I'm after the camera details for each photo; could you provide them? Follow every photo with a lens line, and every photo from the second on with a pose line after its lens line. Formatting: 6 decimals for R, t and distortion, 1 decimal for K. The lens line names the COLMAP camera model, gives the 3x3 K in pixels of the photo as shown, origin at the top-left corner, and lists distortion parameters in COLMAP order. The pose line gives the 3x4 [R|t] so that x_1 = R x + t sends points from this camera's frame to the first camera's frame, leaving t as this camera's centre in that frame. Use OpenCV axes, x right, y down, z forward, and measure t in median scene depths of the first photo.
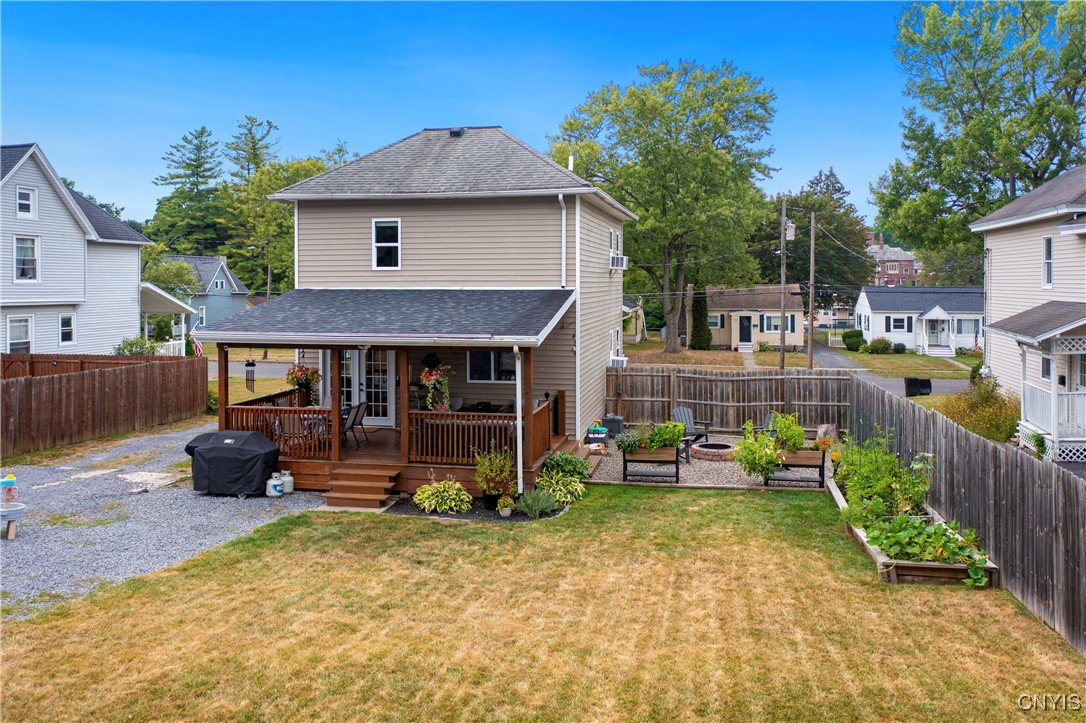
lens RADIAL K [[890.9, 0, 544.0], [0, 890.9, 276.2], [0, 0, 1]] dist [-0.008214, -0.001765]
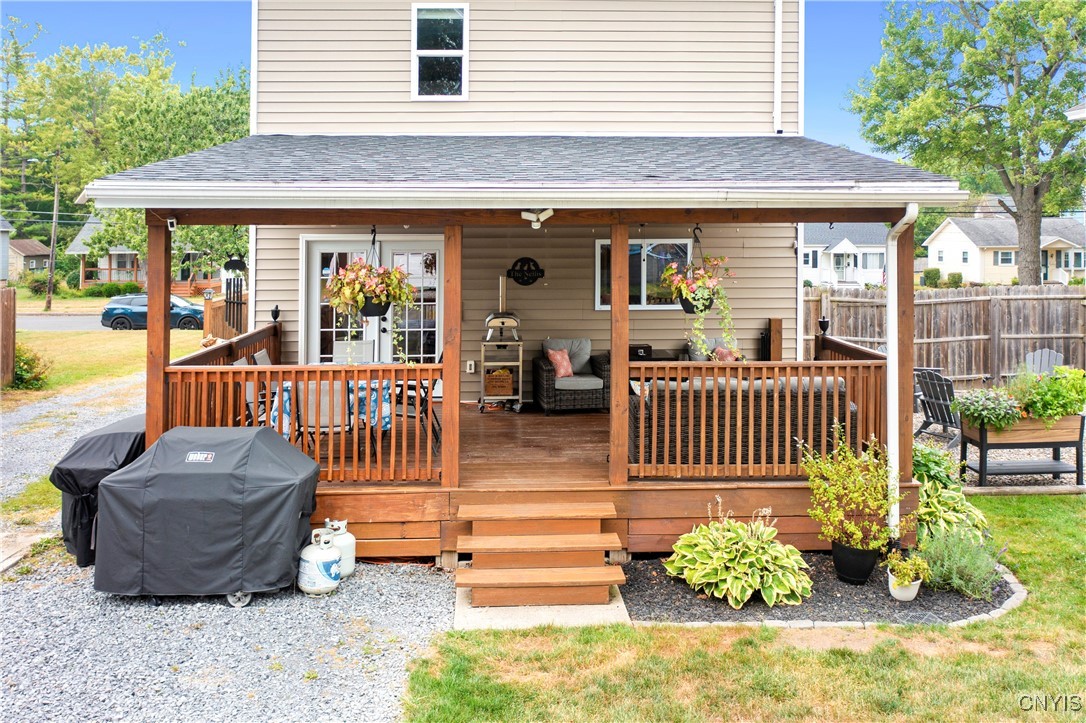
lens RADIAL K [[905.6, 0, 542.4], [0, 905.6, 214.8], [0, 0, 1]] dist [-0.001372, -0.004739]
pose [[0.974843, 0.002705, 0.222875, -0.208522], [0.000629, 0.999889, -0.014888, 0.060445], [-0.222890, 0.014654, 0.974733, 0.408477]]
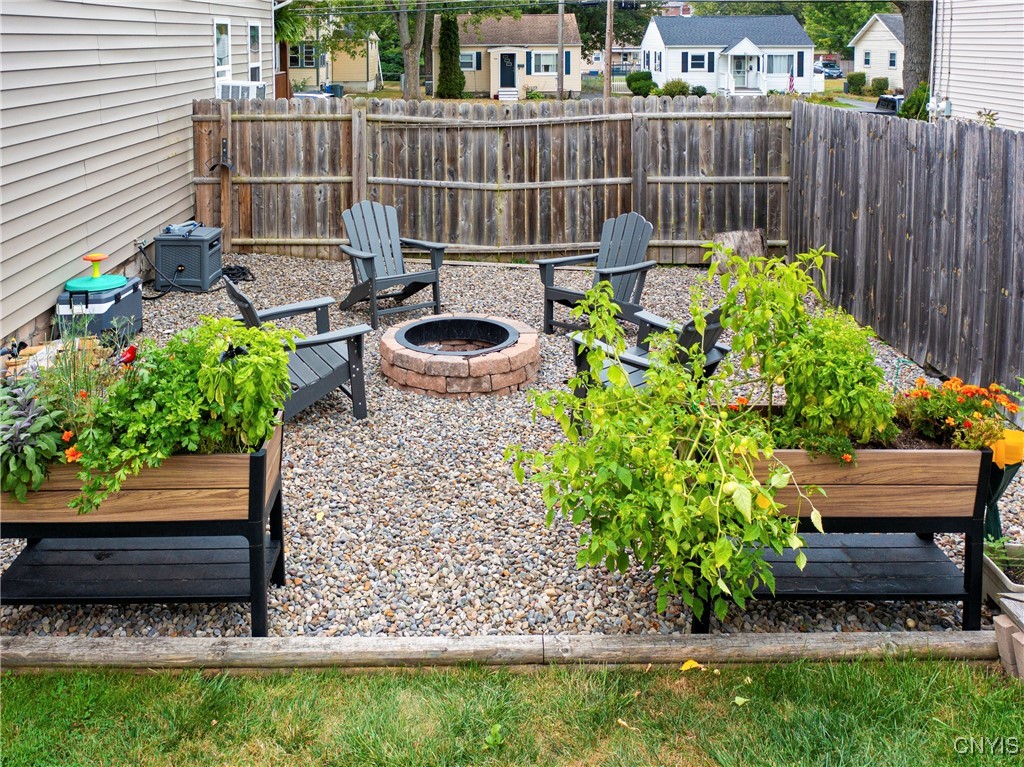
lens RADIAL K [[945.3, 0, 451.8], [0, 945.3, 85.7], [0, 0, 1]] dist [-0.003991, -0.013574]
pose [[0.985605, -0.013039, 0.168563, 0.117458], [0.003551, 0.998398, 0.056464, 0.074856], [-0.169029, -0.055052, 0.984072, 0.590569]]
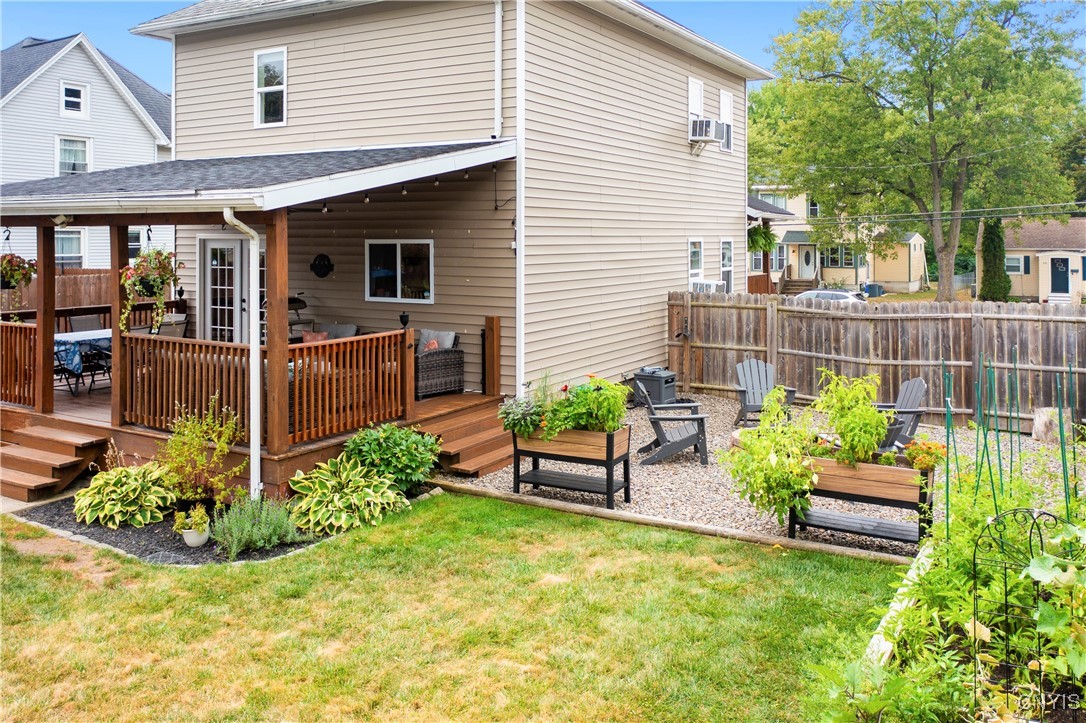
lens RADIAL K [[905.6, 0, 542.4], [0, 905.6, 214.8], [0, 0, 1]] dist [-0.001372, -0.004739]
pose [[0.941271, -0.005502, -0.337608, 0.209560], [-0.000254, 0.999855, -0.017002, 0.060880], [0.337653, 0.016089, 0.941133, 0.388629]]
